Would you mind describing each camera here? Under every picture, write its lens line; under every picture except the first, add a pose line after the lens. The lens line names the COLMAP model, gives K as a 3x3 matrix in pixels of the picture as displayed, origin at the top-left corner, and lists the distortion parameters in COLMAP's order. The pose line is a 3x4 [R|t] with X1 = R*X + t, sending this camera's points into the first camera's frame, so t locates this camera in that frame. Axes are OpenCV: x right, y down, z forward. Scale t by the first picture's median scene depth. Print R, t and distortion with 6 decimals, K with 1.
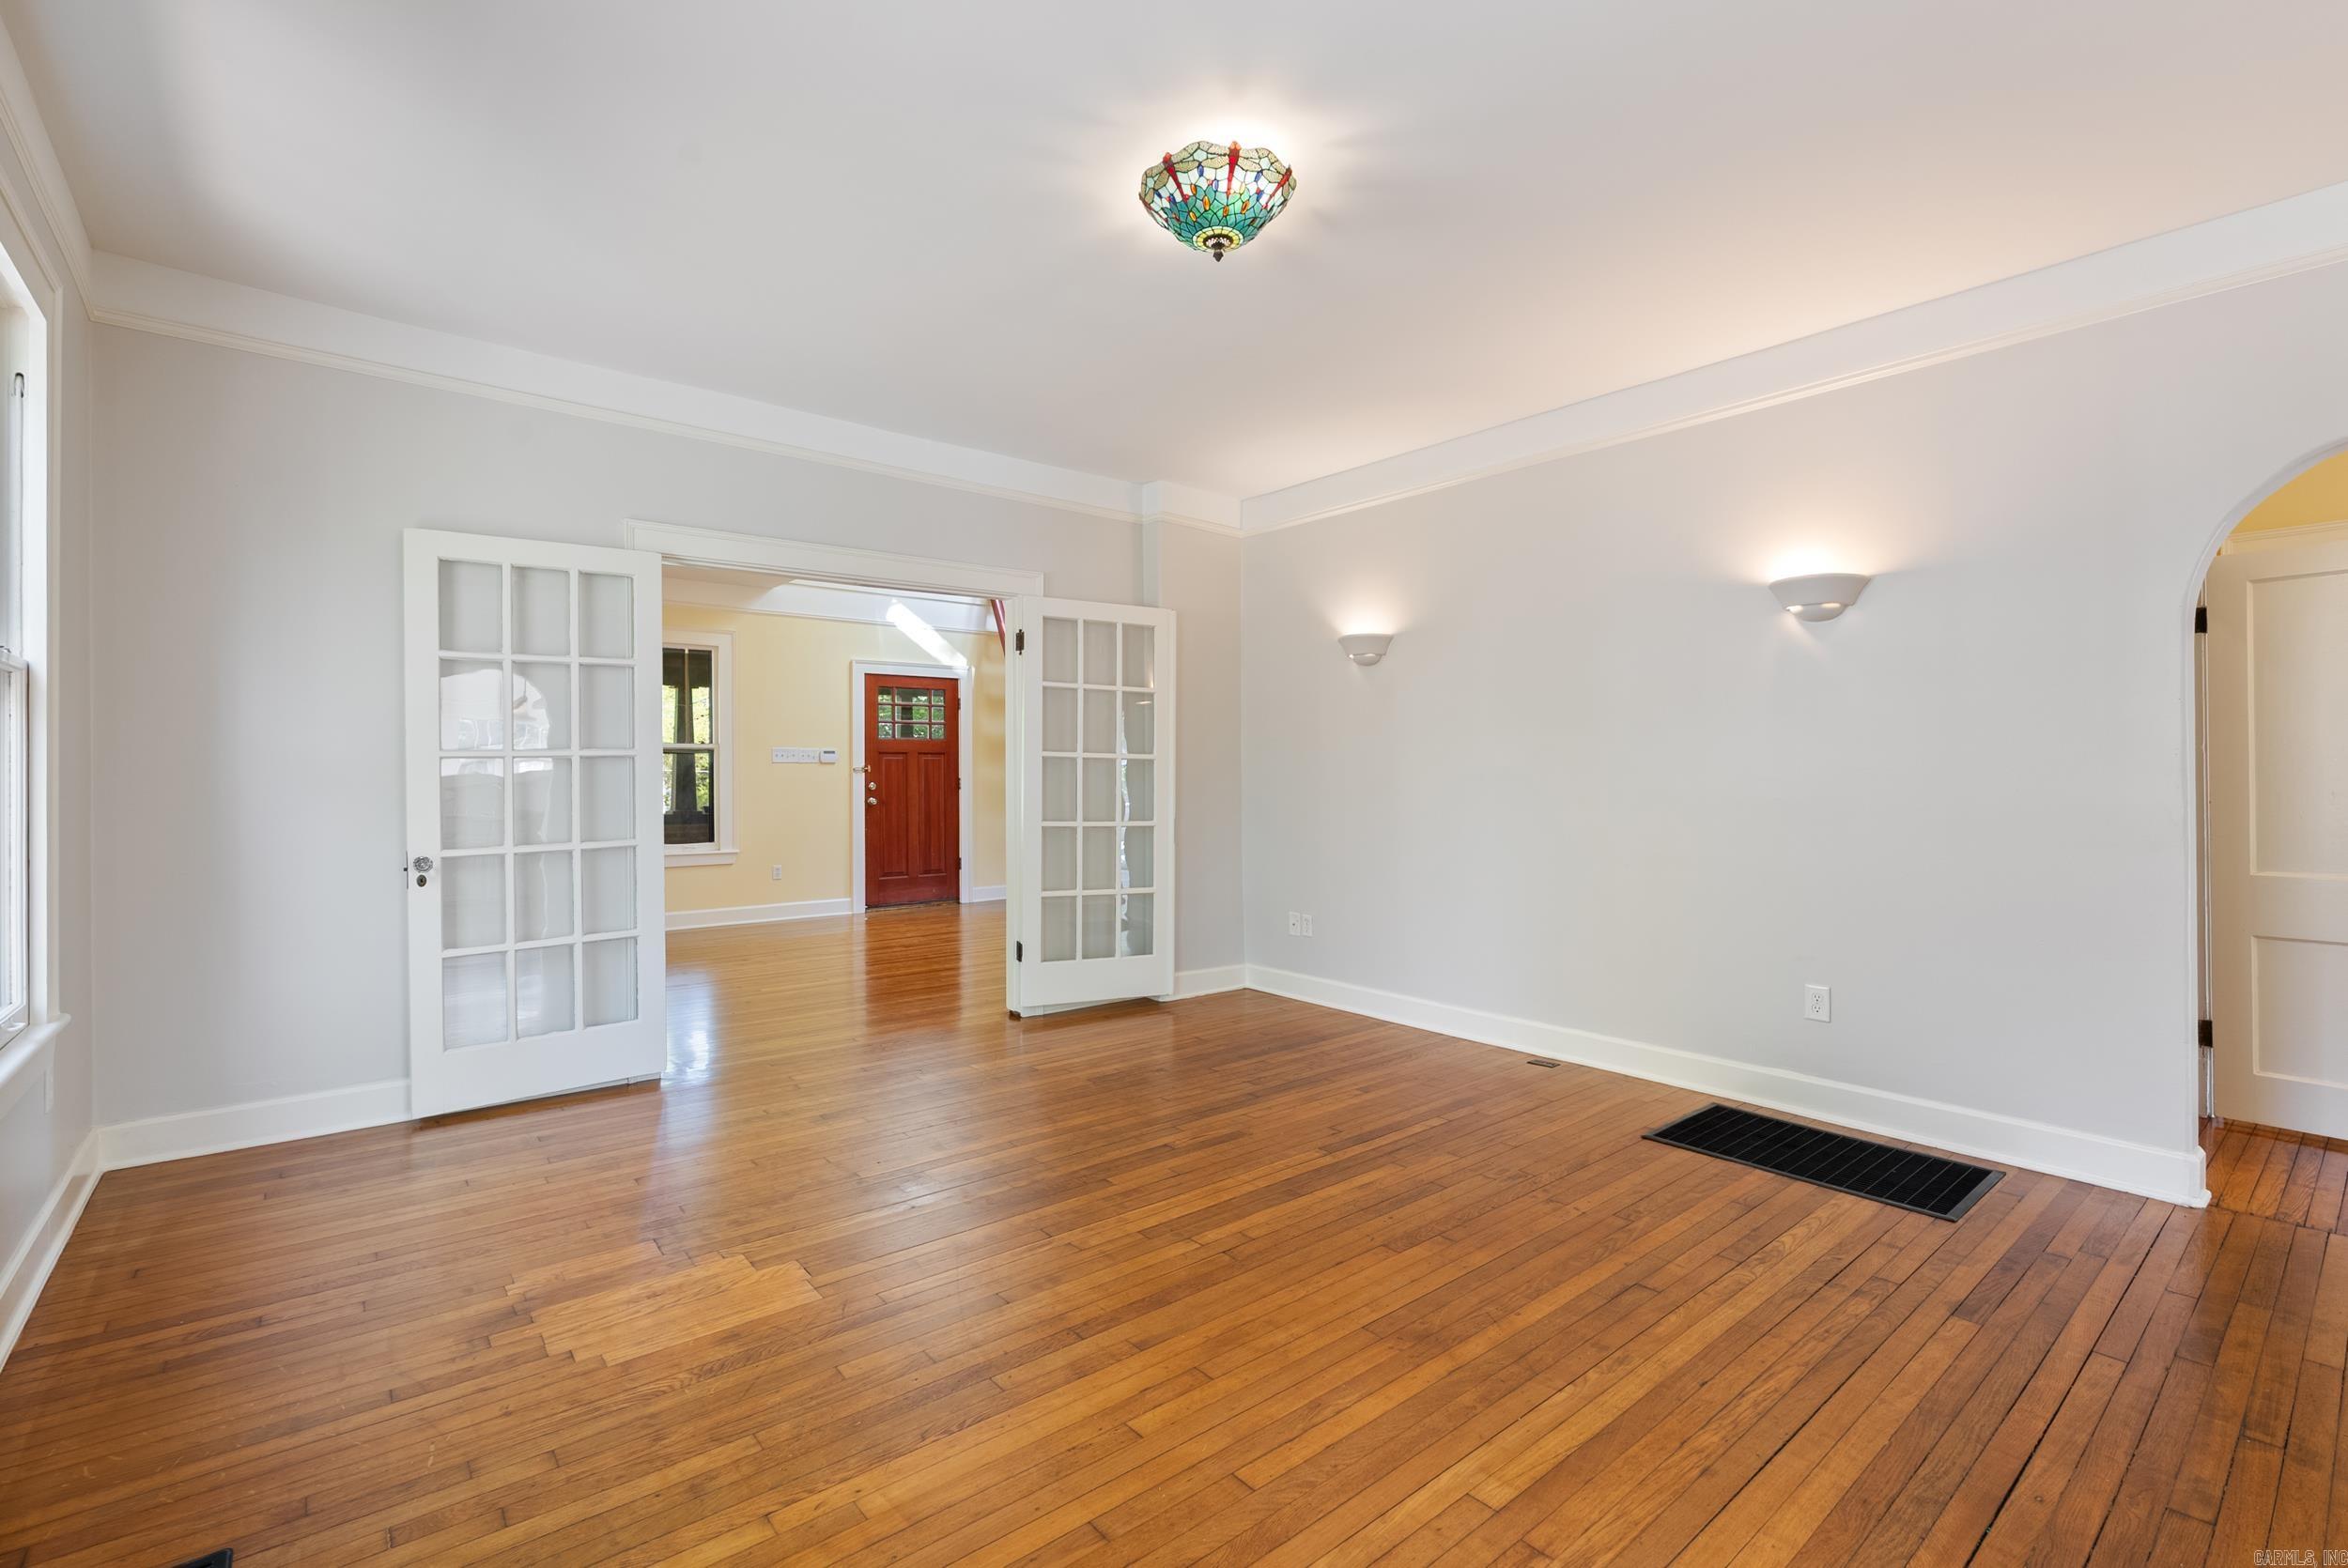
lens RADIAL K [[1039.2, 0, 1176.7], [0, 1039.2, 773.0], [0, 0, 1]] dist [-0.006116, 0.001009]
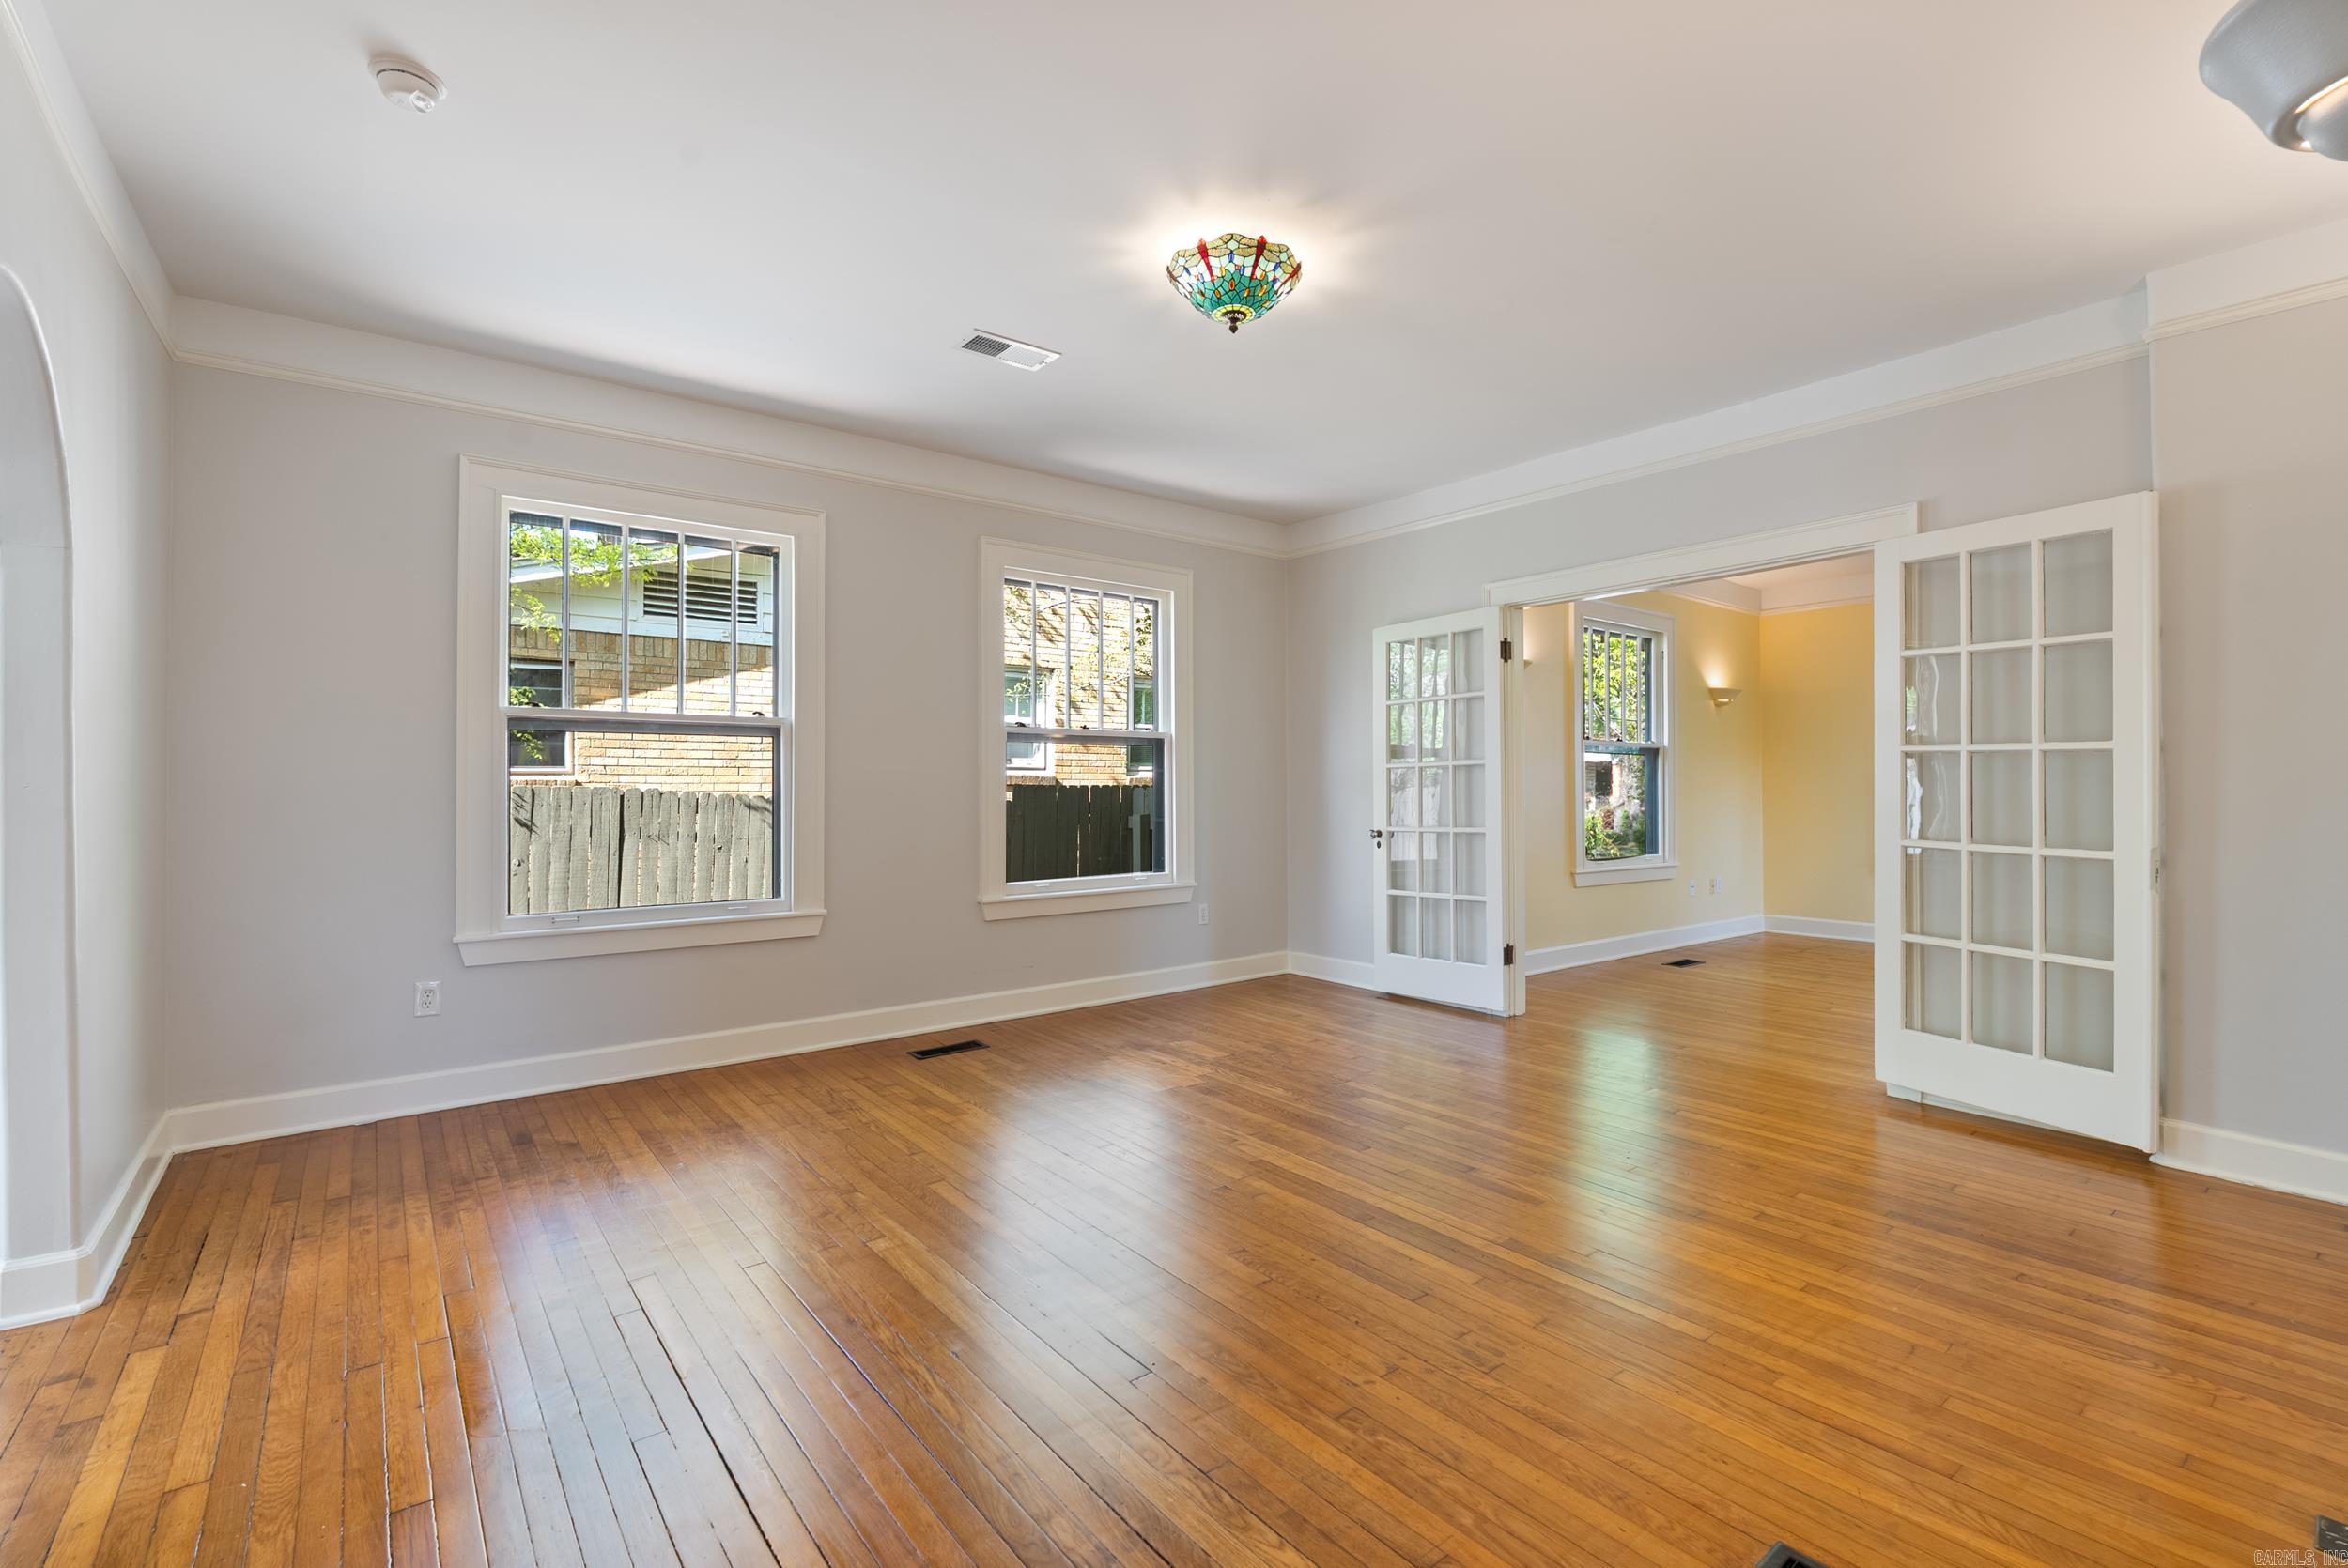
lens RADIAL K [[1033.0, 0, 1180.8], [0, 1033.0, 782.7], [0, 0, 1]] dist [-0.003101, 0.000317]
pose [[-0.018901, -0.000128, -0.999821, 0.870525], [0.003587, 0.999994, -0.000196, 0.006088], [0.999815, -0.003590, -0.018900, 0.702061]]
